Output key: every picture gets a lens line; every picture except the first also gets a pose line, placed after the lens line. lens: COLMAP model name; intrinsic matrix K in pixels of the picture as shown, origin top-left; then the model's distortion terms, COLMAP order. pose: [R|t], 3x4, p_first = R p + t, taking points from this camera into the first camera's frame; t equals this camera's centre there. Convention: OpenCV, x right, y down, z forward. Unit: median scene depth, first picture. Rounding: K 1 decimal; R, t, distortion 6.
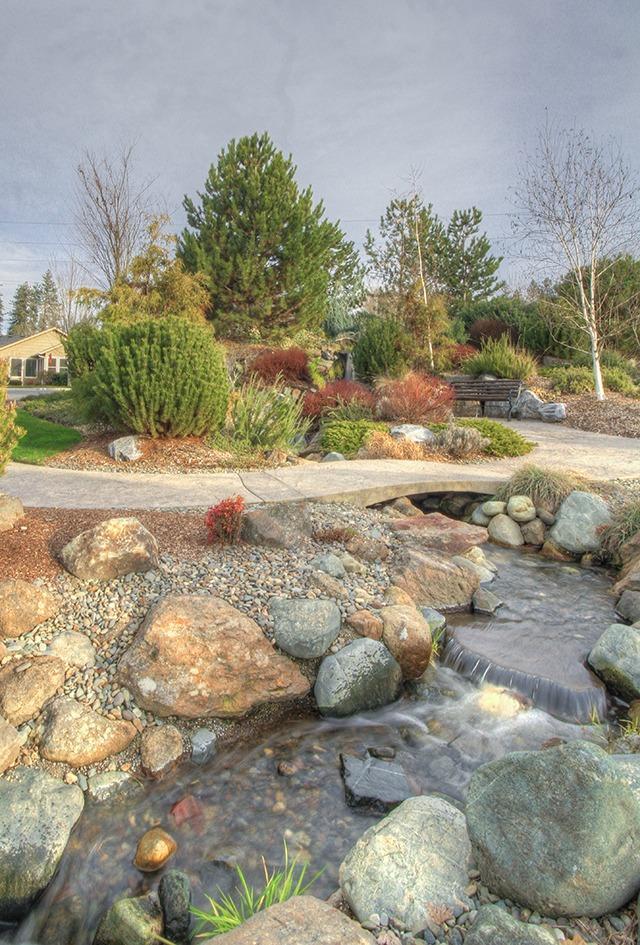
lens RADIAL K [[522.6, 0, 269.9], [0, 522.6, 370.6], [0, 0, 1]] dist [0.000829, -0.000088]
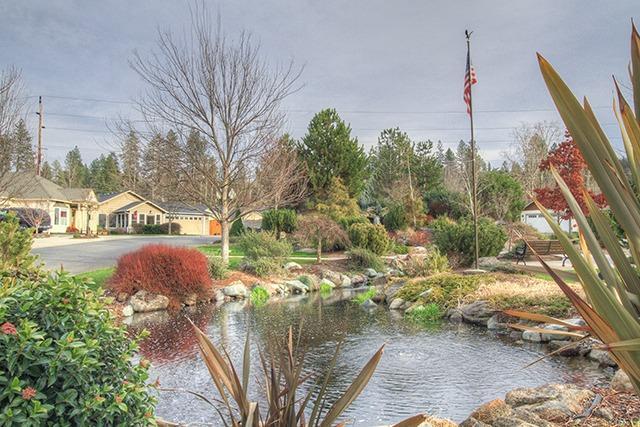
lens RADIAL K [[478.7, 0, 324.0], [0, 478.7, 218.2], [0, 0, 1]] dist [0.038471, 0.006964]
pose [[0.983196, -0.003911, 0.182512, -0.835412], [0.003207, 0.999986, 0.004154, -0.083946], [-0.182526, -0.003499, 0.983195, -1.780890]]
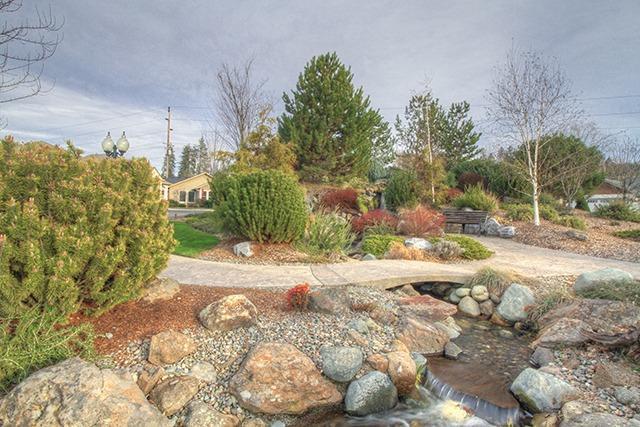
lens RADIAL K [[317.4, 0, 325.8], [0, 317.4, 219.9], [0, 0, 1]] dist [0.001473, -0.000021]
pose [[0.999327, 0.021105, -0.029998, 0.010271], [-0.019237, 0.997937, 0.061254, -0.008616], [0.031229, -0.060636, 0.997671, 0.001192]]
